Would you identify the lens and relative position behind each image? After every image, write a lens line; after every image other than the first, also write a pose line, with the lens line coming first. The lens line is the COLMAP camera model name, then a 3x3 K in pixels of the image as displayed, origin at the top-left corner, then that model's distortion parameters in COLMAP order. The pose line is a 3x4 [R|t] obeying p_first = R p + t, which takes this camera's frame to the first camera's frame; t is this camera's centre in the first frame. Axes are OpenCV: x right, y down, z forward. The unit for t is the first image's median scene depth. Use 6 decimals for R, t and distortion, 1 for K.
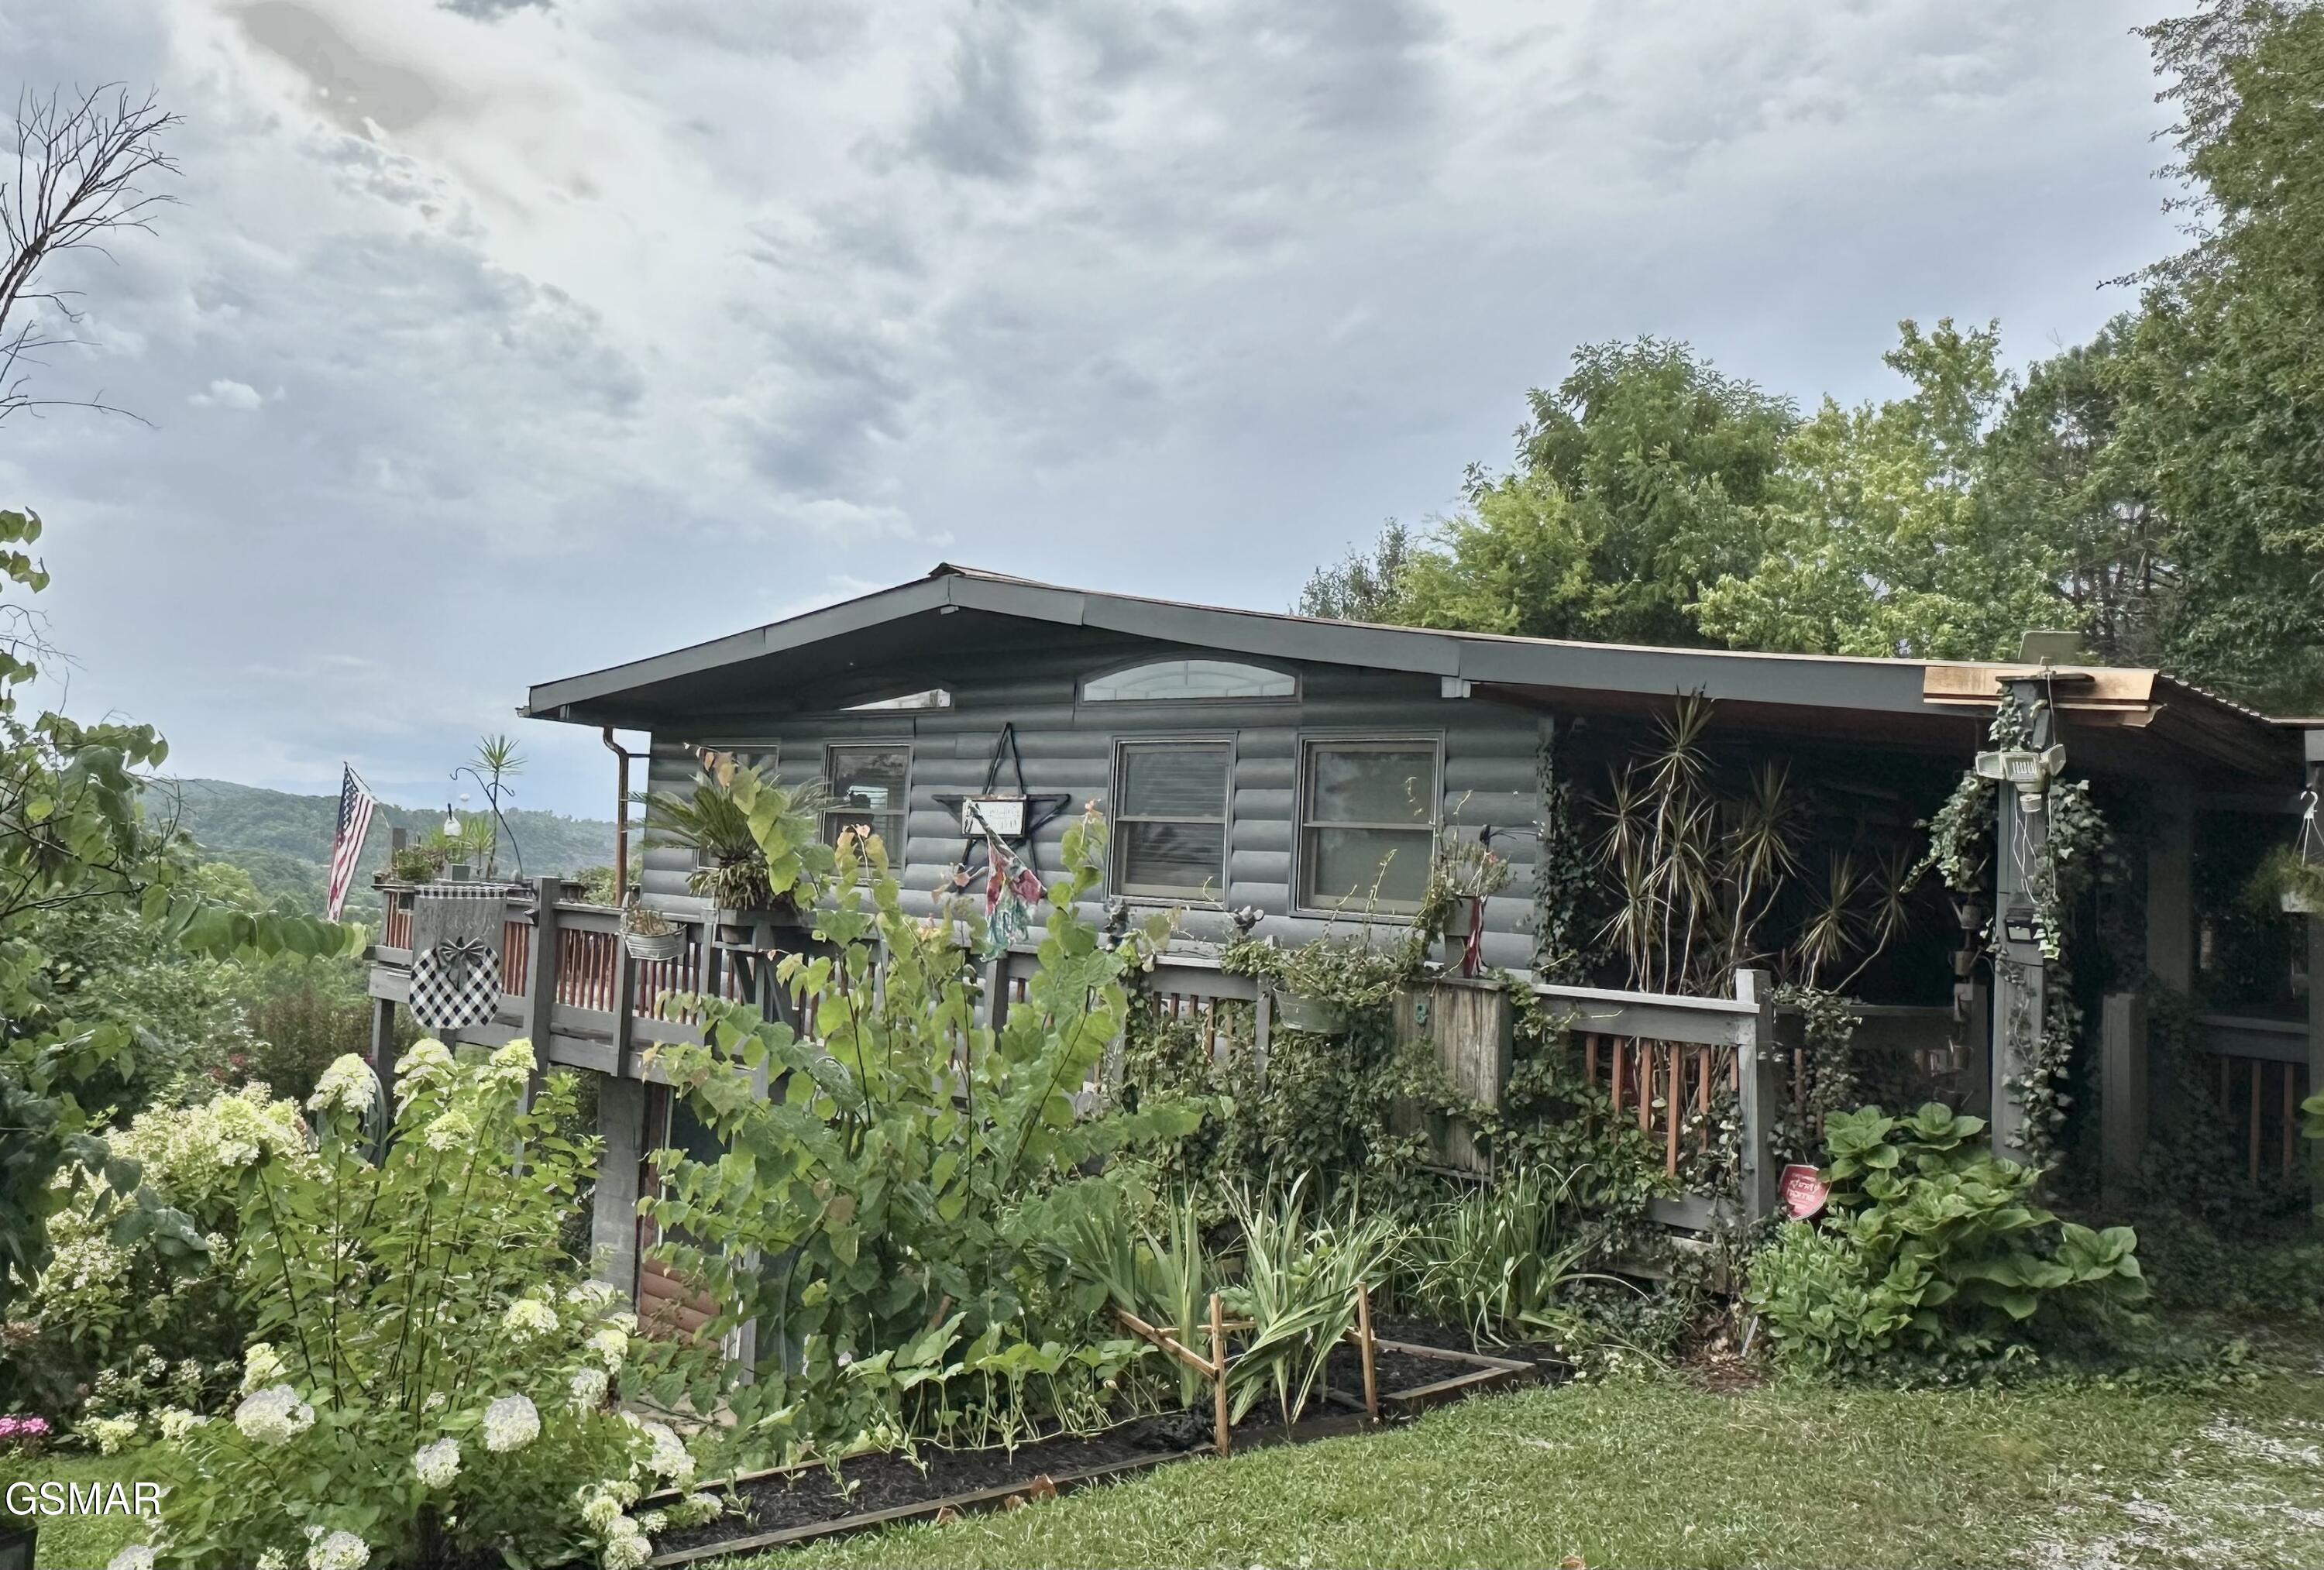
lens RADIAL K [[1720.0, 0, 1050.6], [0, 1720.0, 789.1], [0, 0, 1]] dist [-0.001388, -0.002143]
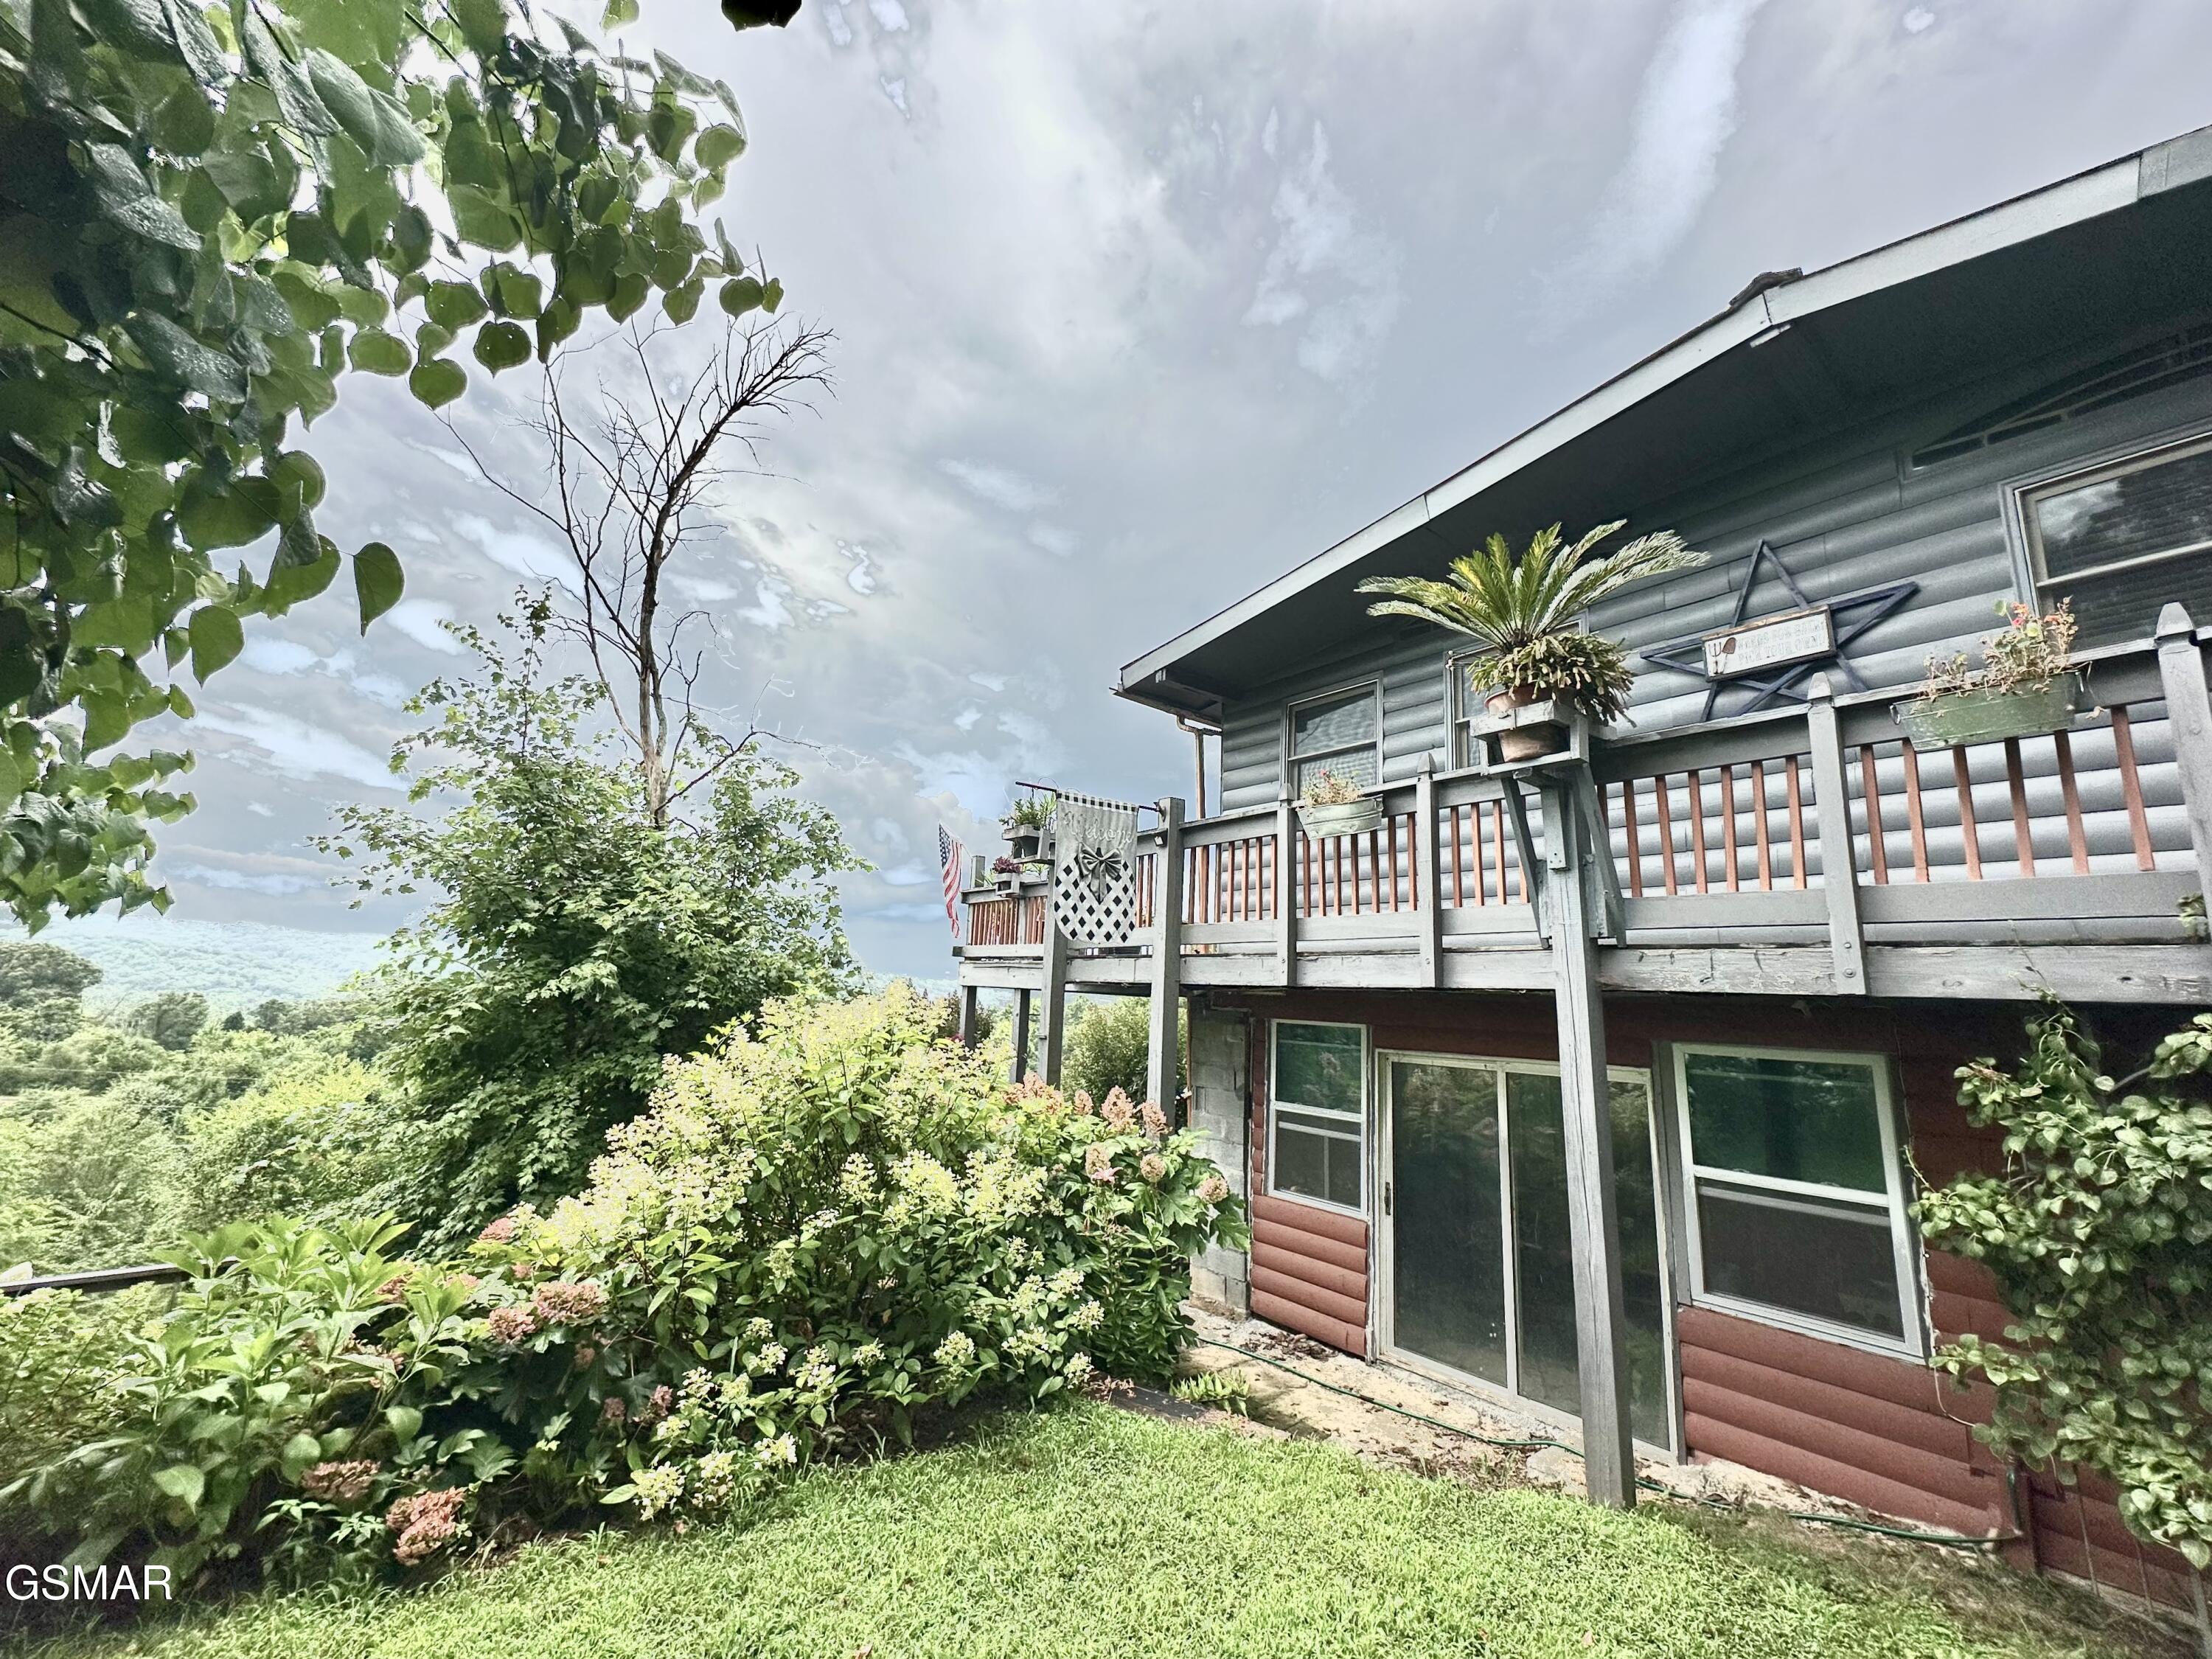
lens RADIAL K [[887.4, 0, 1106.0], [0, 887.4, 829.5], [0, 0, 1]] dist [-0.001733, -0.000022]
pose [[0.985646, -0.042979, -0.163261, -0.418928], [0.019447, 0.989519, -0.143086, 0.236731], [0.167700, 0.137857, 0.976152, 0.840247]]
